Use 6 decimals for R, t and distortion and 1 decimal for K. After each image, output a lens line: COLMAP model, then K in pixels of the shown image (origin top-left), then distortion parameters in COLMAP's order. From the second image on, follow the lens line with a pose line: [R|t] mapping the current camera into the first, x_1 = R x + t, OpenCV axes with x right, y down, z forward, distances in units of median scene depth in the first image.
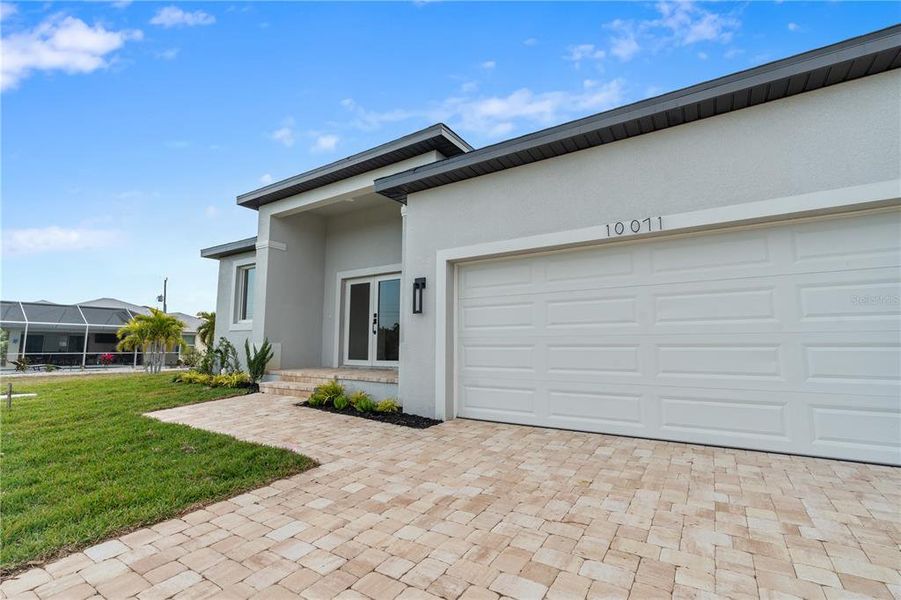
lens RADIAL K [[406.0, 0, 450.5], [0, 406.0, 300.0], [0, 0, 1]] dist [-0.000093, 0.000176]
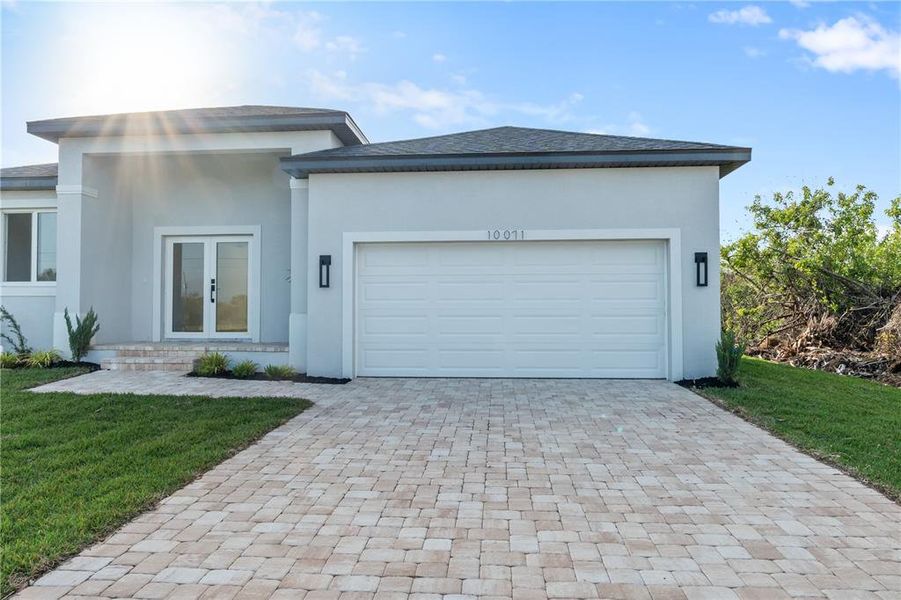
lens RADIAL K [[625.5, 0, 450.5], [0, 625.5, 300.0], [0, 0, 1]] dist [-0.011796, -0.001980]
pose [[0.878112, 0.008371, 0.478383, -0.422655], [-0.052297, 0.995536, 0.078575, -0.060708], [-0.475589, -0.094016, 0.874629, -0.472645]]
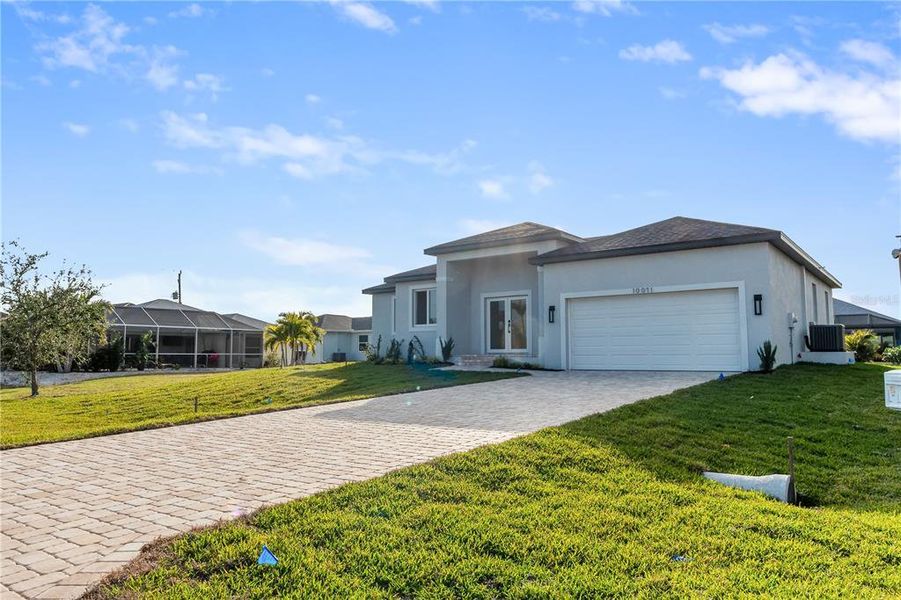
lens RADIAL K [[631.7, 0, 452.5], [0, 631.7, 285.9], [0, 0, 1]] dist [-0.005244, -0.001121]
pose [[0.997646, -0.013750, -0.067184, -0.267305], [0.014129, 0.999887, 0.005159, -0.132076], [0.067106, -0.006096, 0.997727, -1.684962]]
